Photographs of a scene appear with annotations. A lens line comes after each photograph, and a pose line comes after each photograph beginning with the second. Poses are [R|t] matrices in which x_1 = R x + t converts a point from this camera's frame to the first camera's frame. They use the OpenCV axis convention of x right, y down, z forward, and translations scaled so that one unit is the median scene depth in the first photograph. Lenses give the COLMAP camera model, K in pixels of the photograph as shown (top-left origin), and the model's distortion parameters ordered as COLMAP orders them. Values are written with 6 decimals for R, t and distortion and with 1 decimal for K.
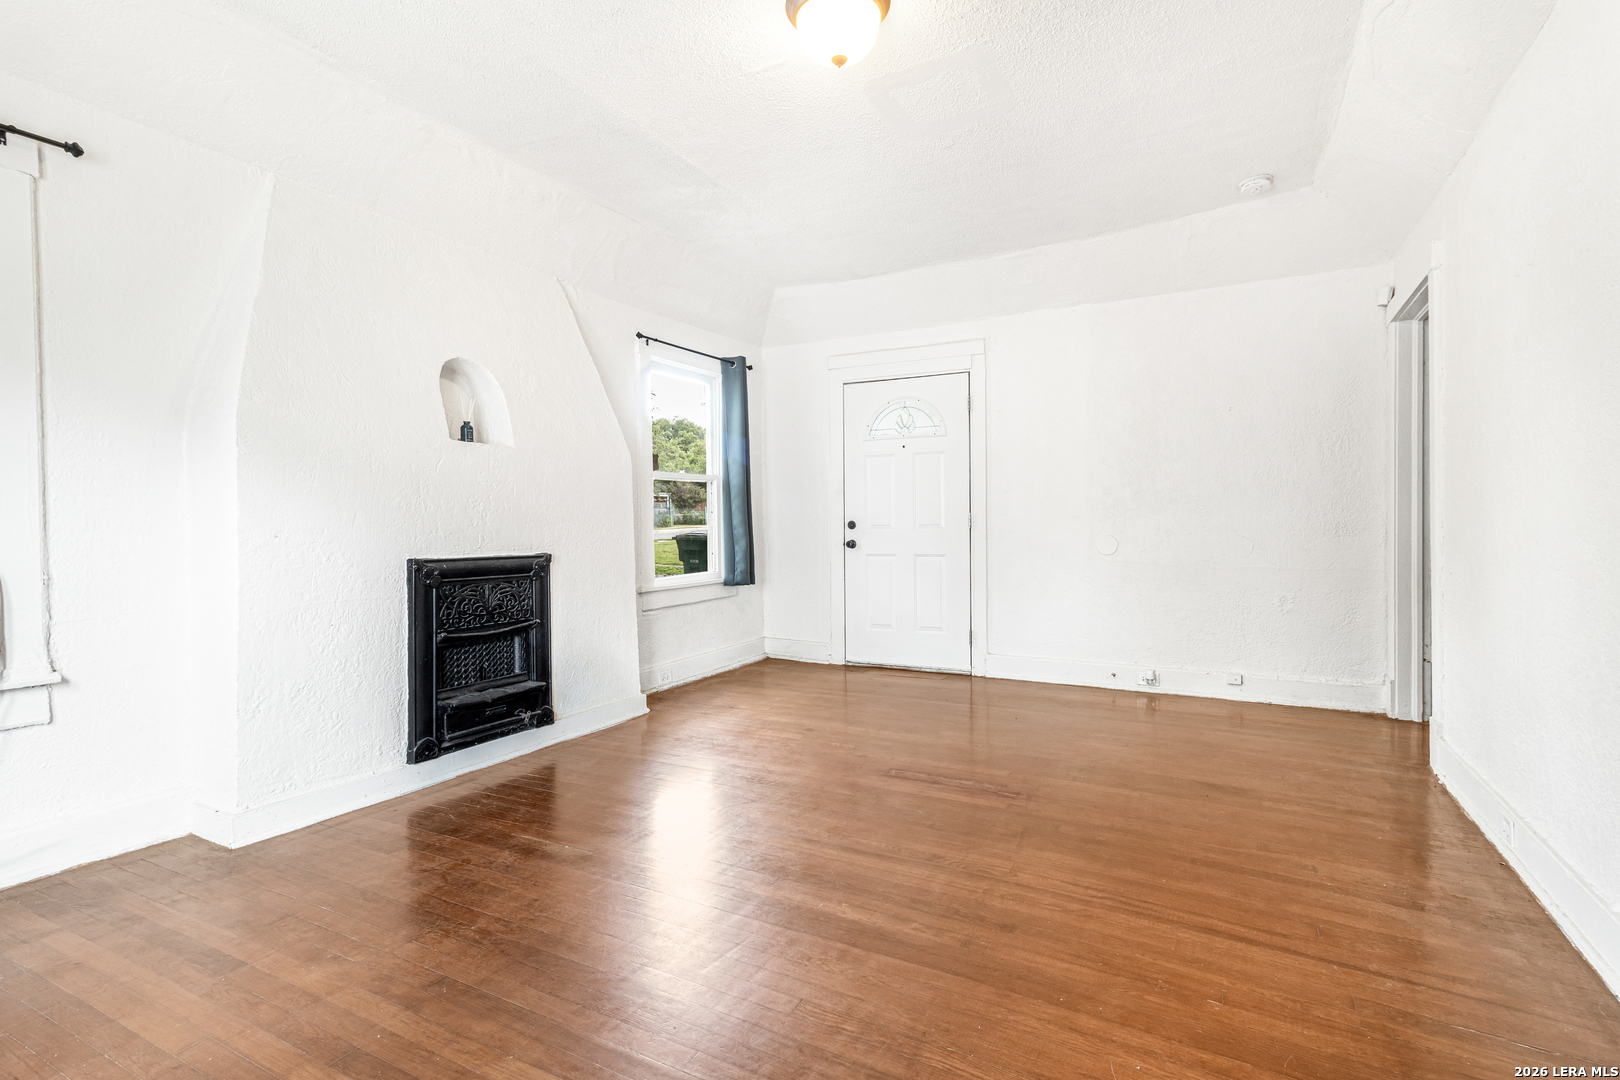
lens RADIAL K [[770.9, 0, 821.3], [0, 770.9, 530.5], [0, 0, 1]] dist [0.007473, 0.001816]
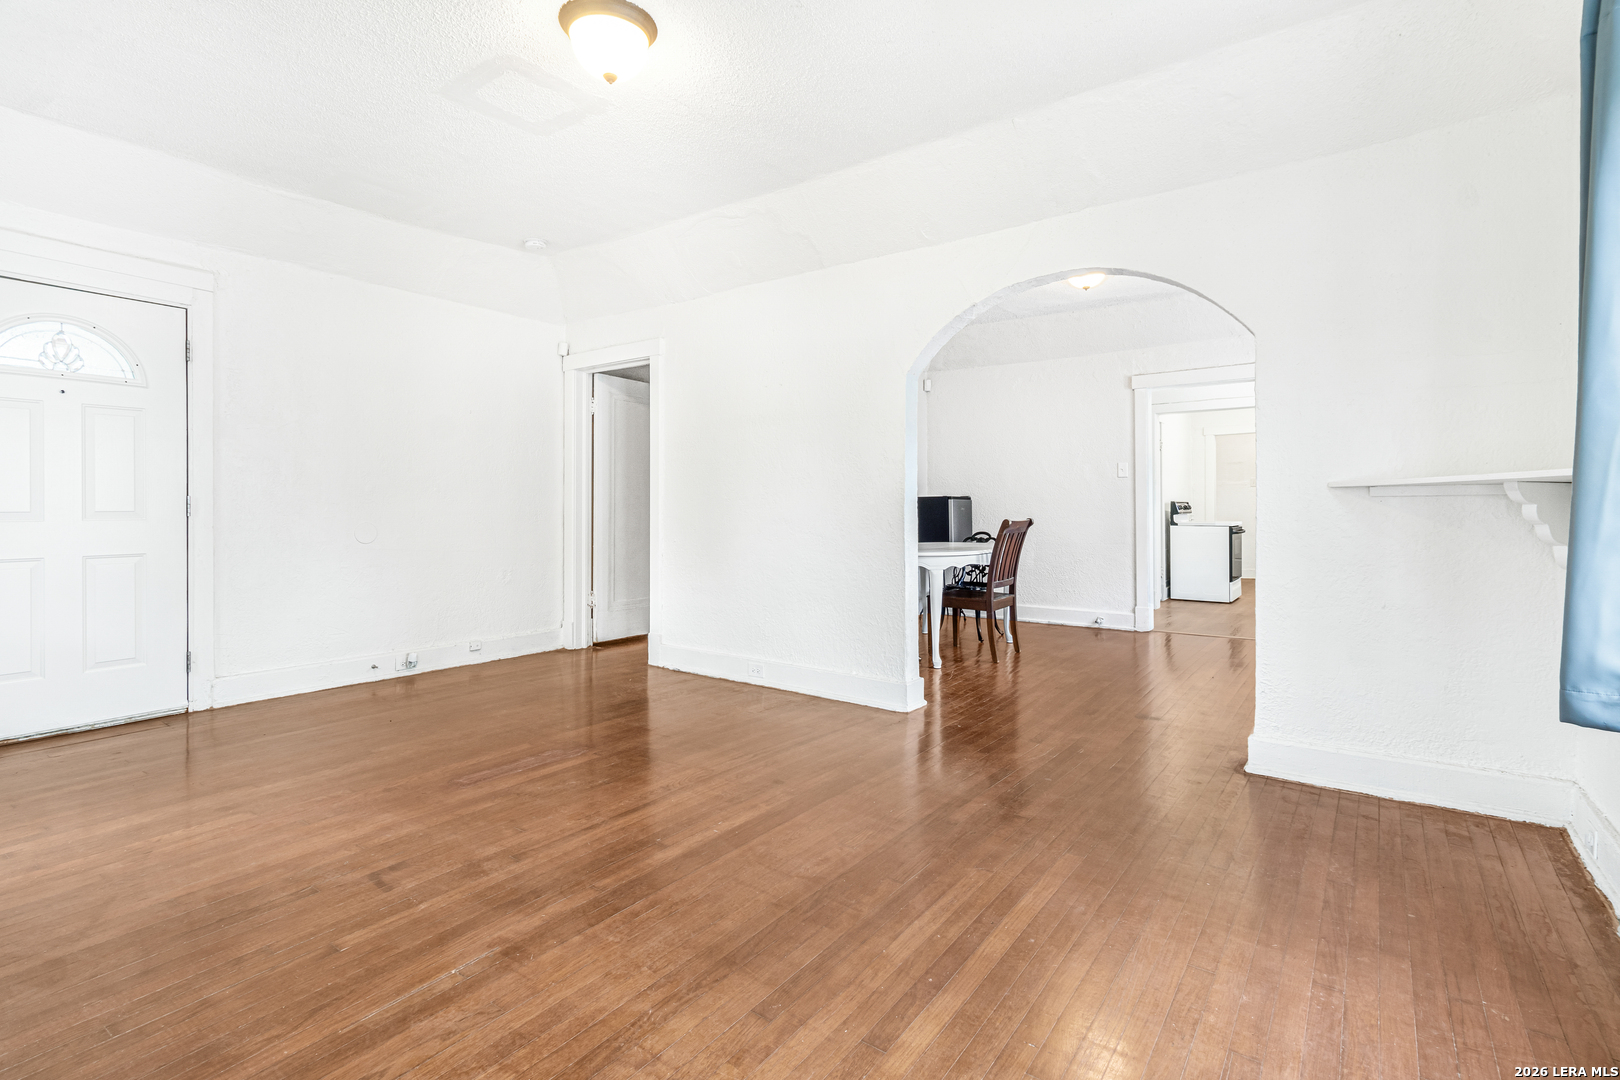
lens RADIAL K [[770.9, 0, 844.3], [0, 770.9, 517.1], [0, 0, 1]] dist [0.007473, 0.001816]
pose [[0.114727, -0.006826, 0.993374, -5.734052], [0.011367, 0.999920, 0.005558, 0.000224], [-0.993332, 0.010654, 0.114795, 3.307544]]
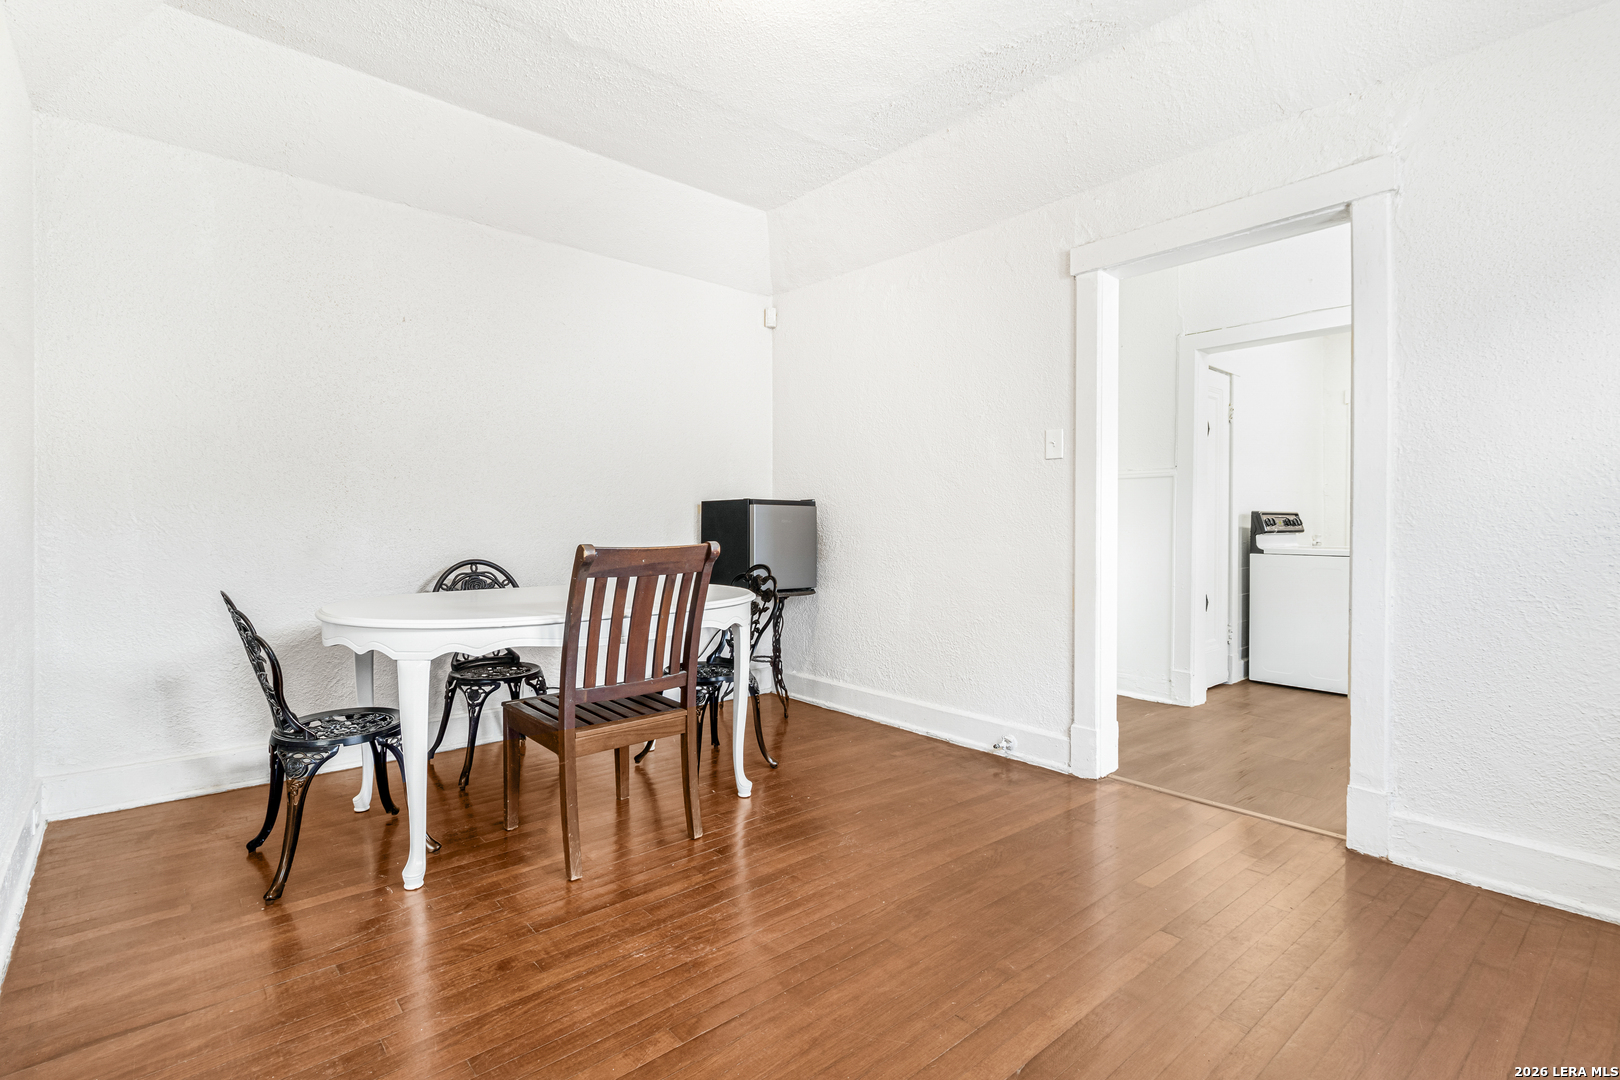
lens RADIAL K [[770.9, 0, 803.8], [0, 770.9, 540.9], [0, 0, 1]] dist [0.007473, 0.001816]
pose [[0.367034, -0.017142, 0.930050, -1.622957], [0.003555, 0.999849, 0.017026, 0.011381], [-0.930201, -0.002943, 0.367039, 1.106675]]
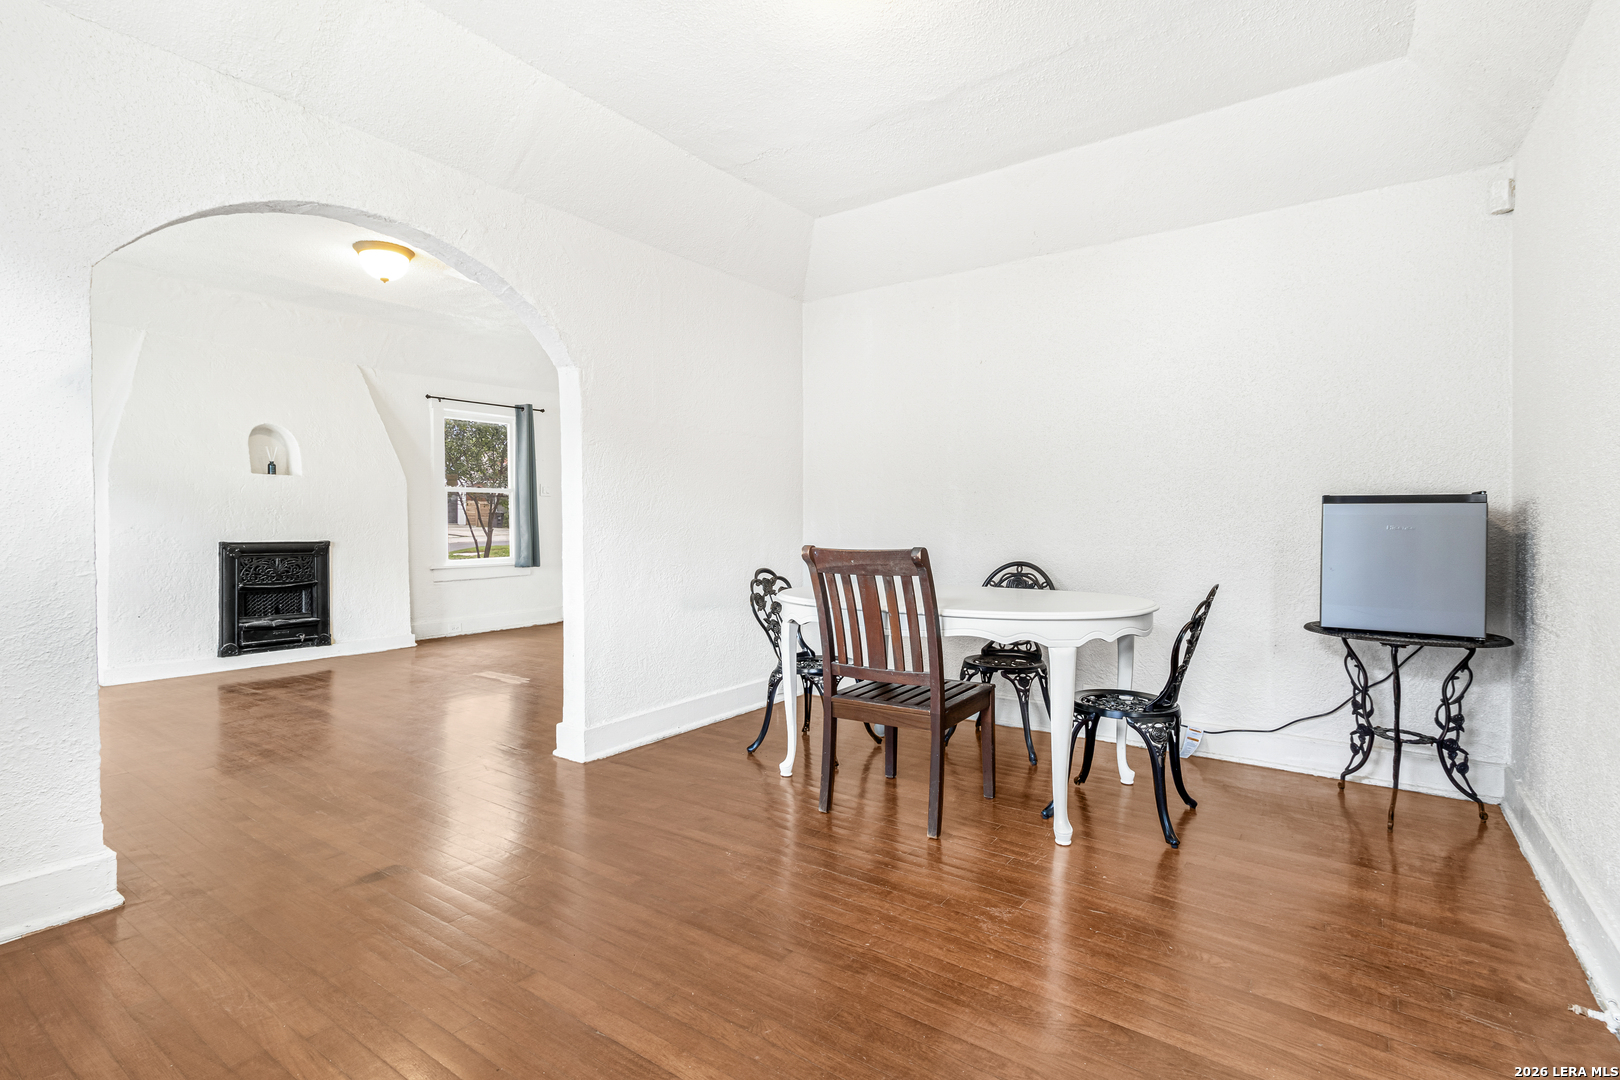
lens RADIAL K [[770.9, 0, 793.9], [0, 770.9, 535.9], [0, 0, 1]] dist [0.007473, 0.001816]
pose [[0.990008, 0.007477, -0.140809, 0.646686], [-0.006671, 0.999959, 0.006197, 0.002115], [0.140850, -0.005196, 0.990017, -0.364244]]
